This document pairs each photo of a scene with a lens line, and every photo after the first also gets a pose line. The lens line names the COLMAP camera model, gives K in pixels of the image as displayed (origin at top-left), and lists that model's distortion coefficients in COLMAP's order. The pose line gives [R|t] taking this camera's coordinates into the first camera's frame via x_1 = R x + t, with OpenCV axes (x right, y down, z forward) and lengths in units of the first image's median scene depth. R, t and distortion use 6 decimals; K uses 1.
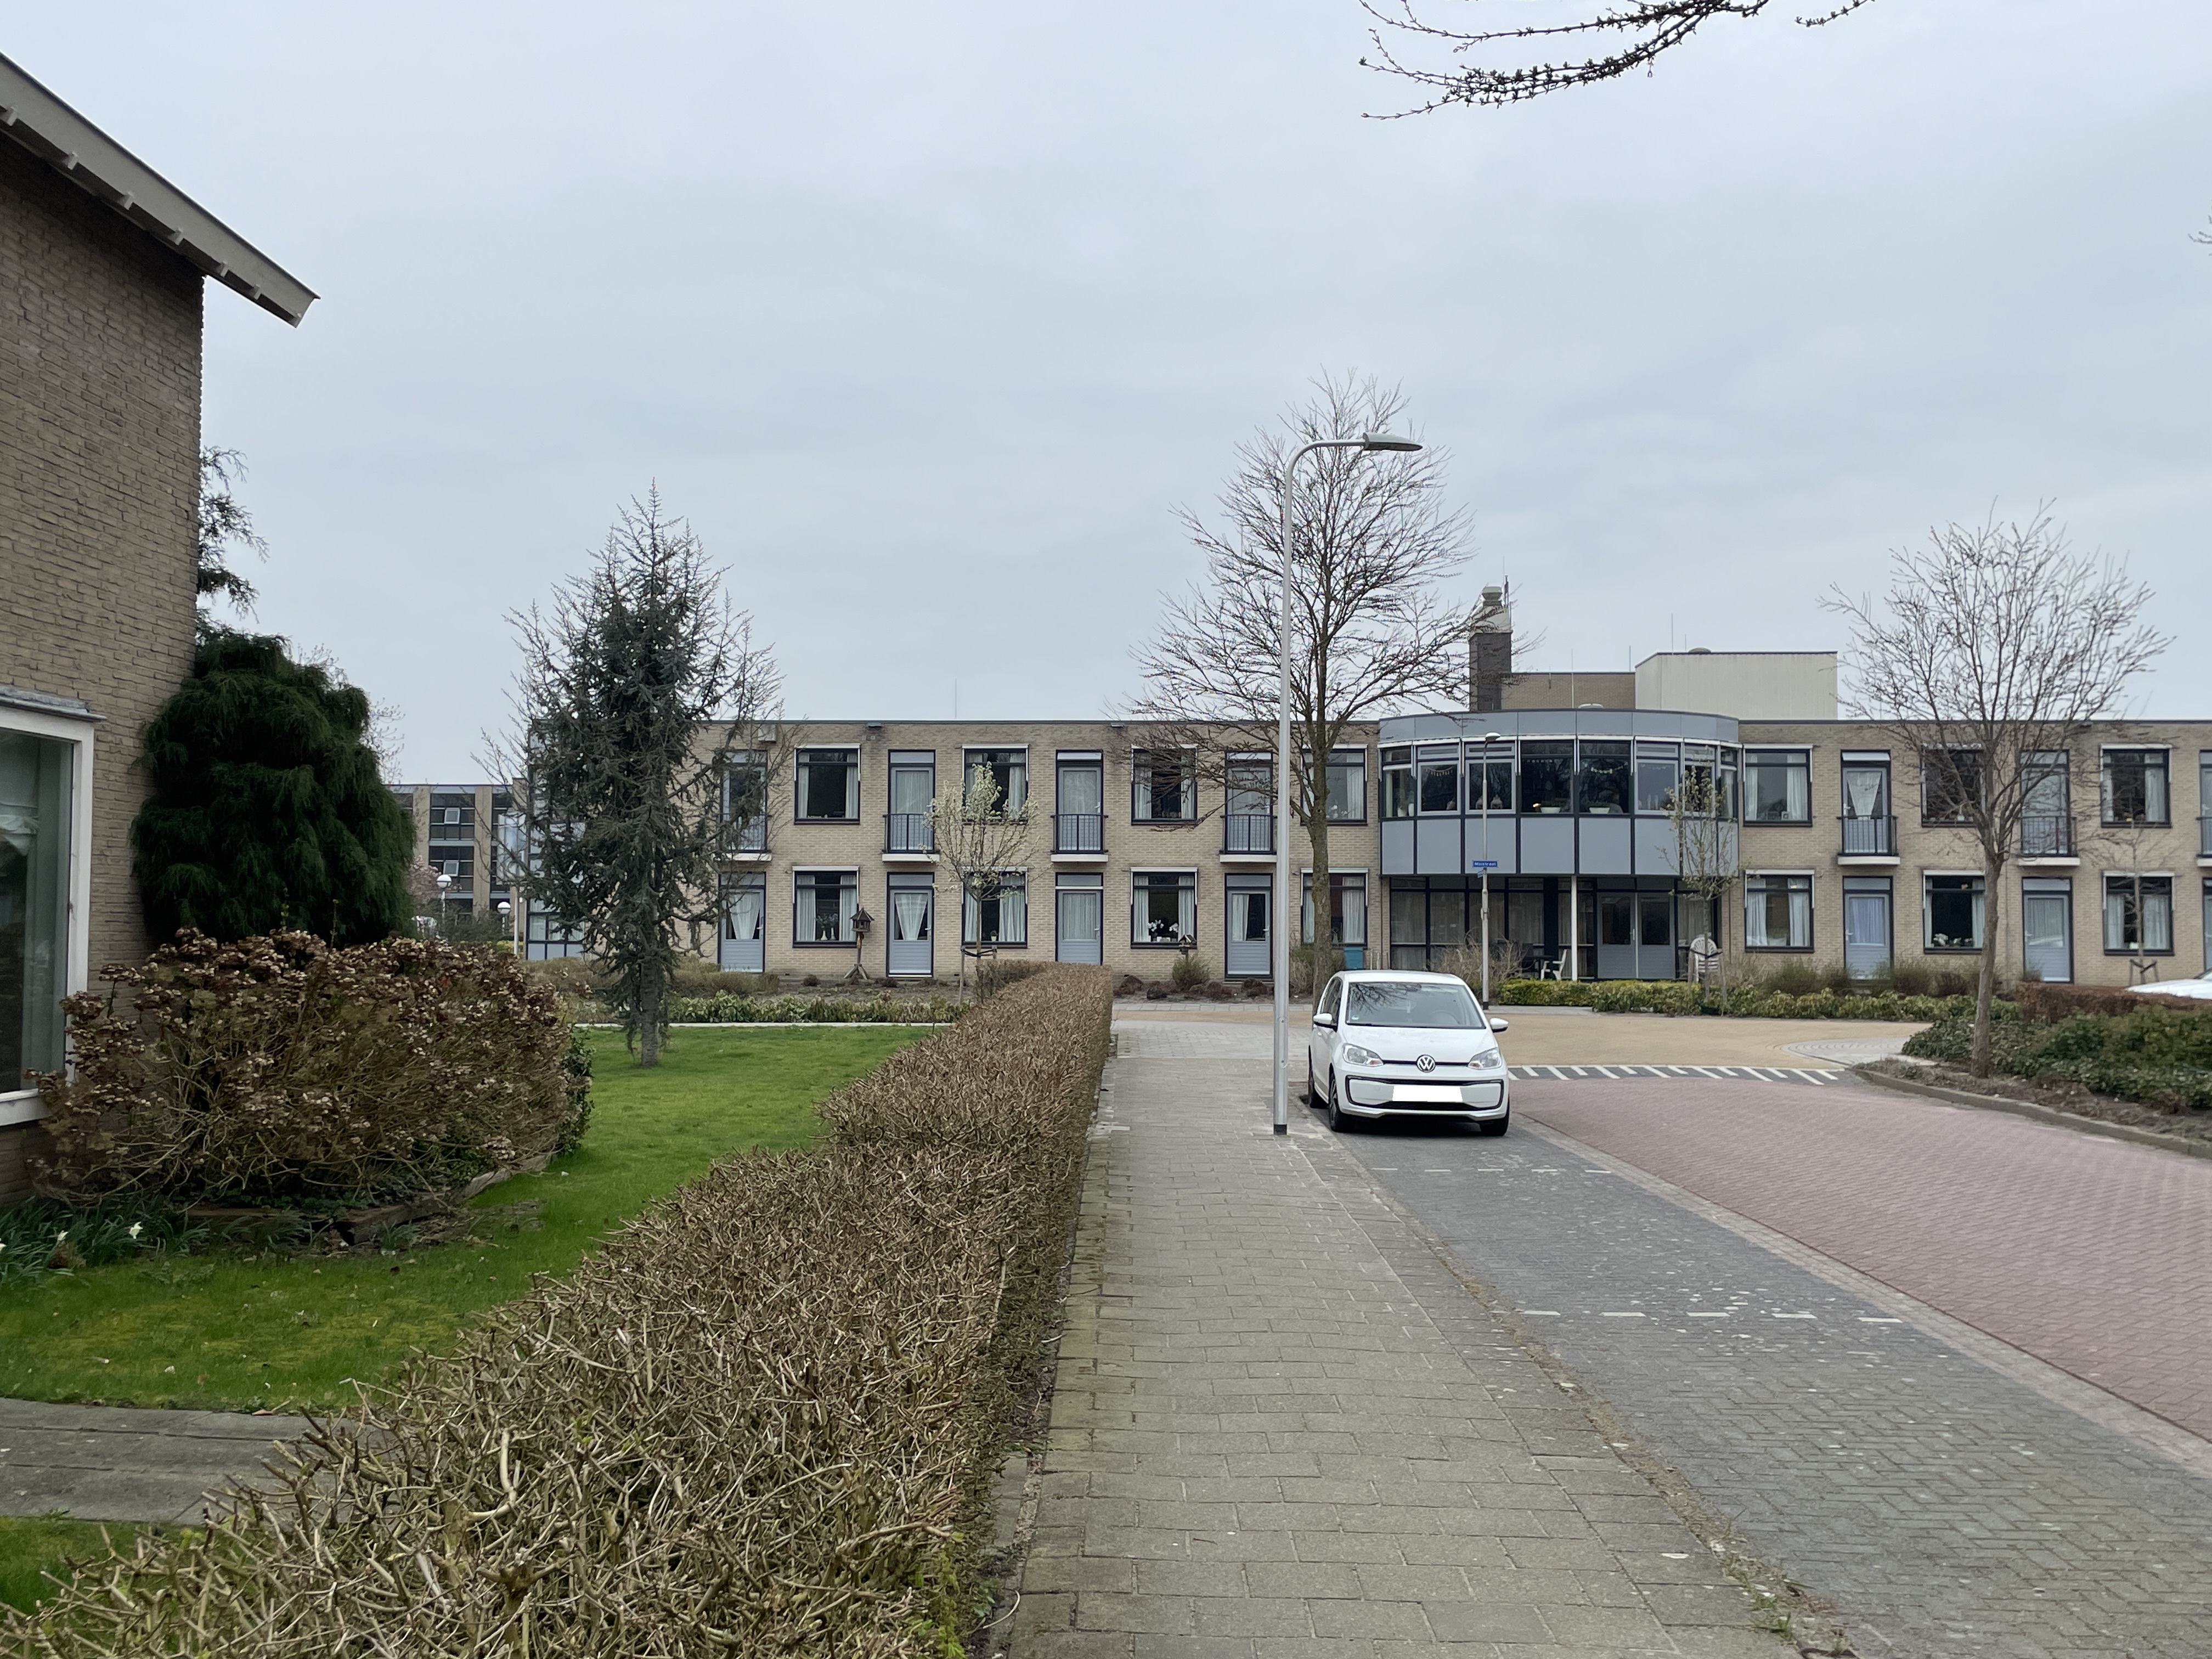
lens RADIAL K [[2078.5, 0, 1127.4], [0, 2078.5, 820.5], [0, 0, 1]] dist [0.128211, -0.225390]
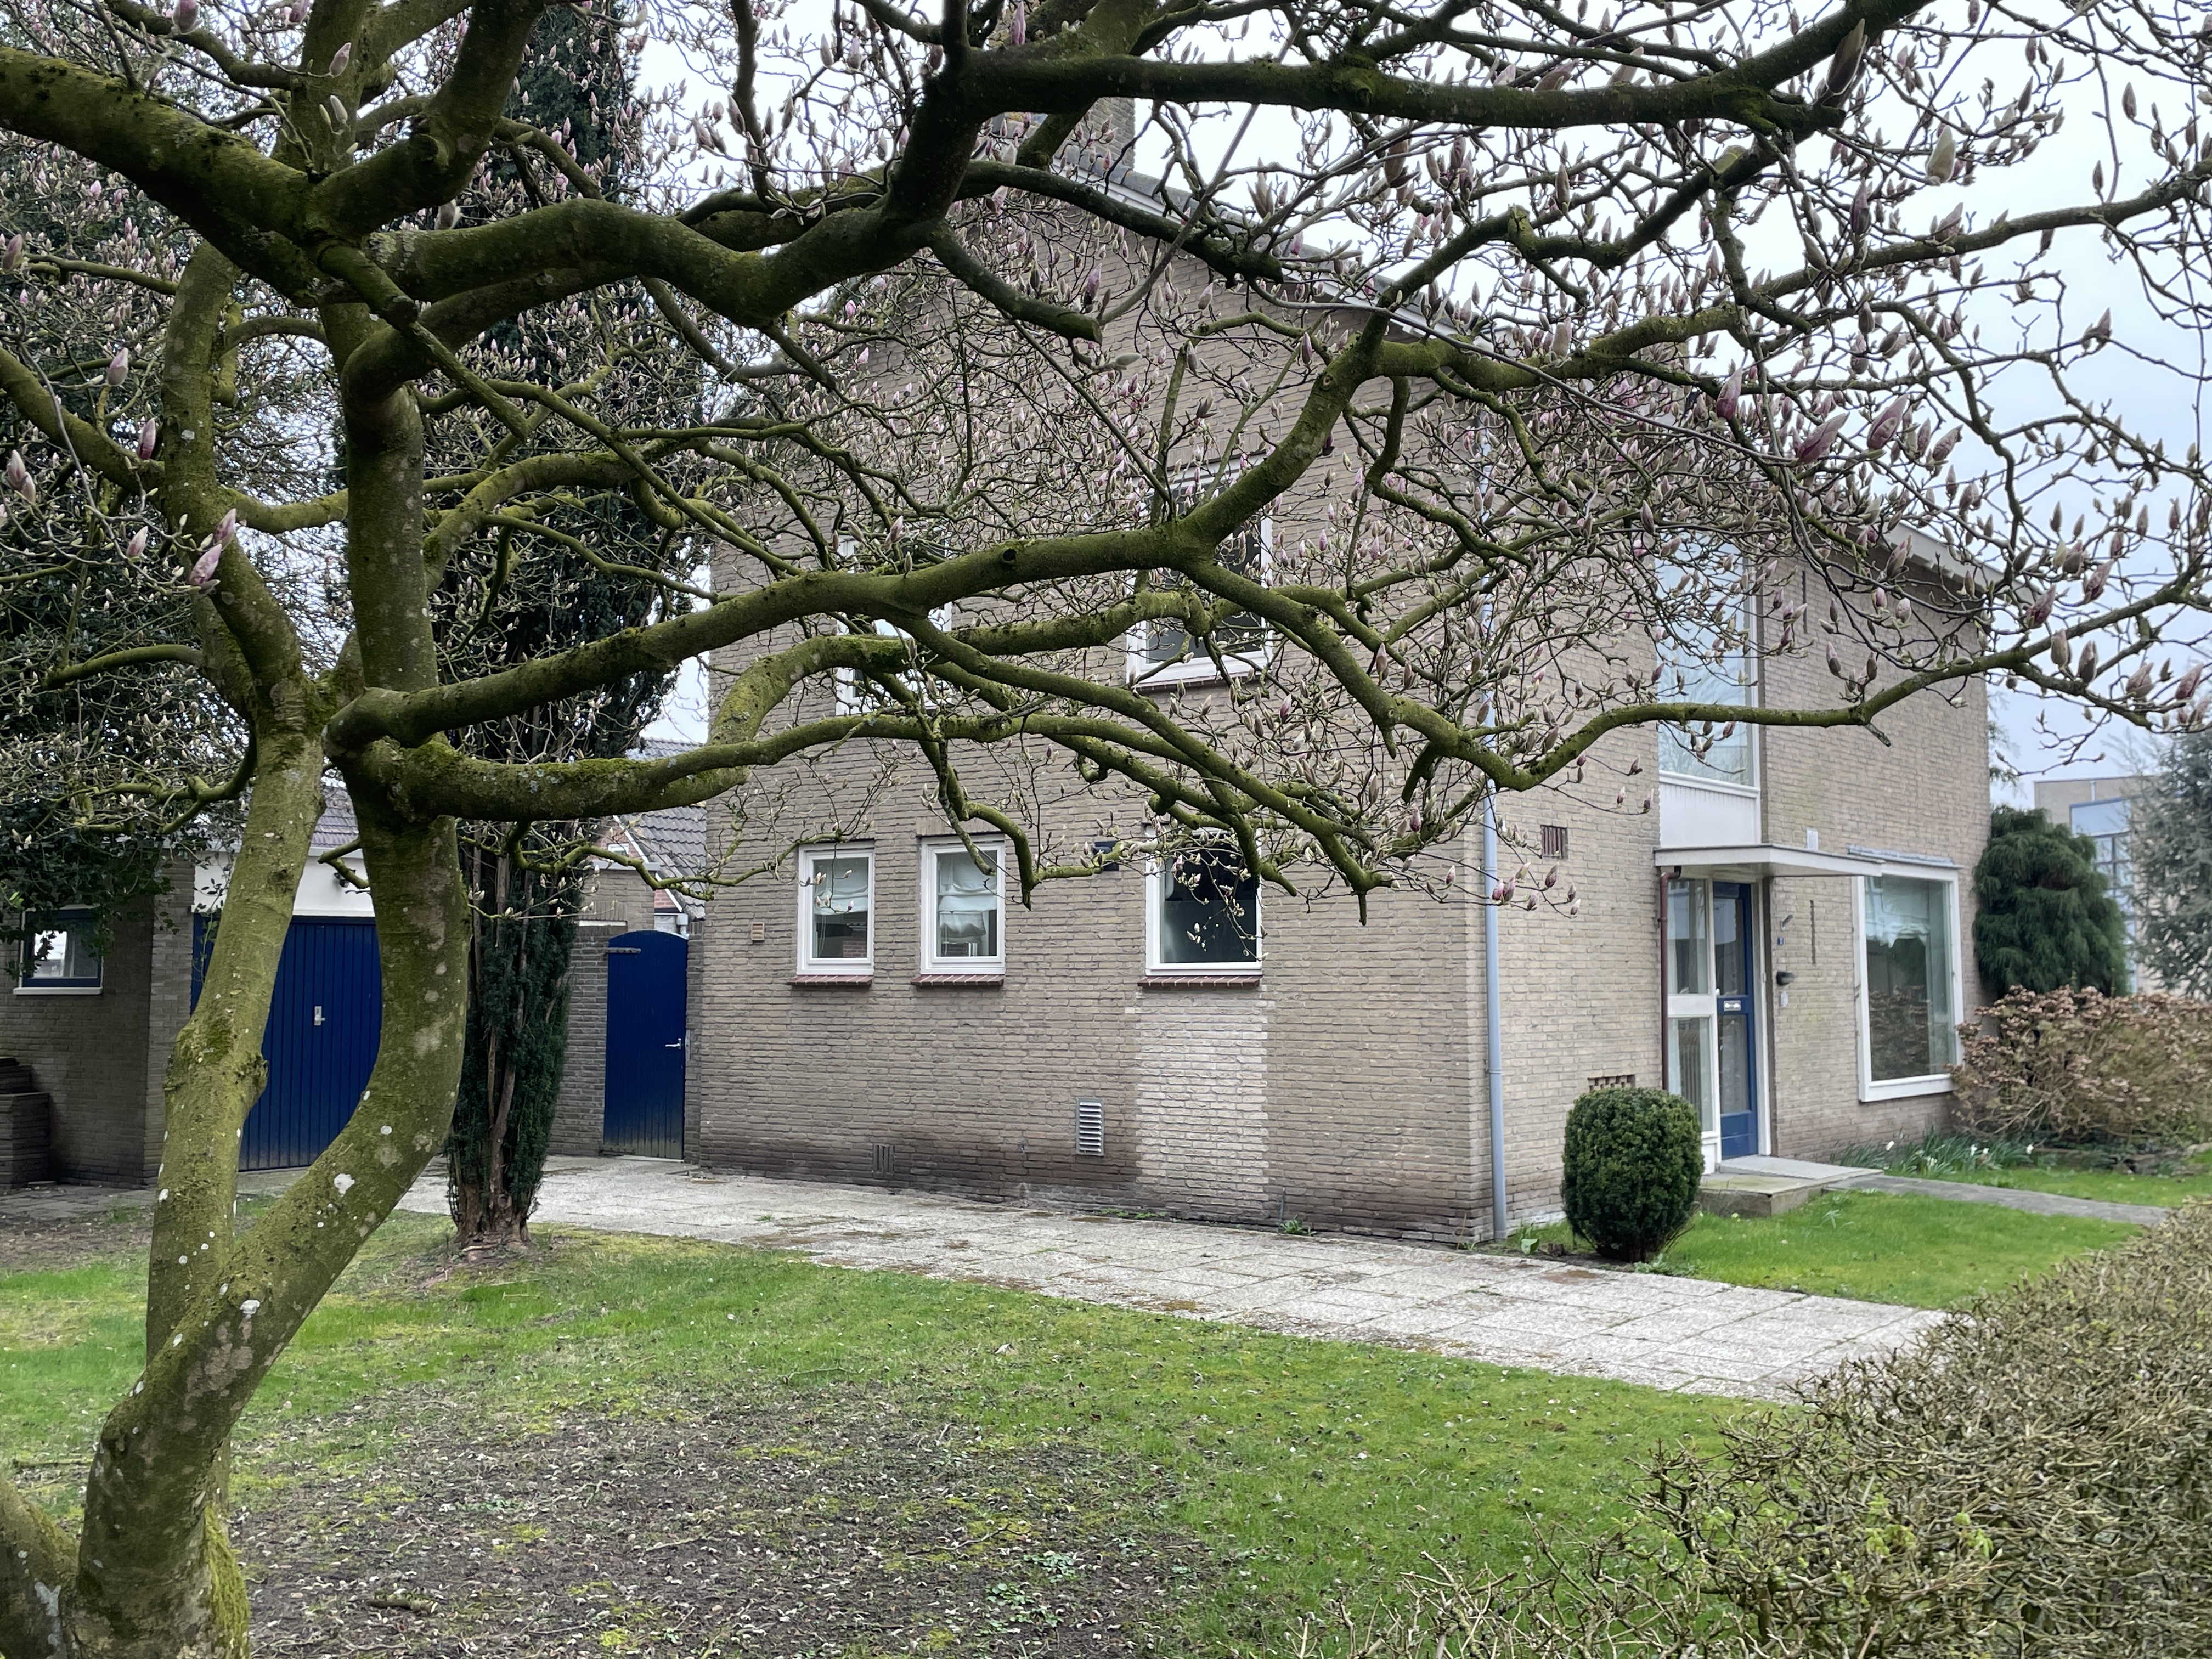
lens RADIAL K [[2078.5, 0, 1127.4], [0, 2078.5, 820.5], [0, 0, 1]] dist [0.128211, -0.225390]
pose [[0.780694, -0.049456, -0.622953, 0.068445], [0.033091, 0.998737, -0.037819, -0.039096], [0.624037, 0.008911, 0.781344, -0.737939]]
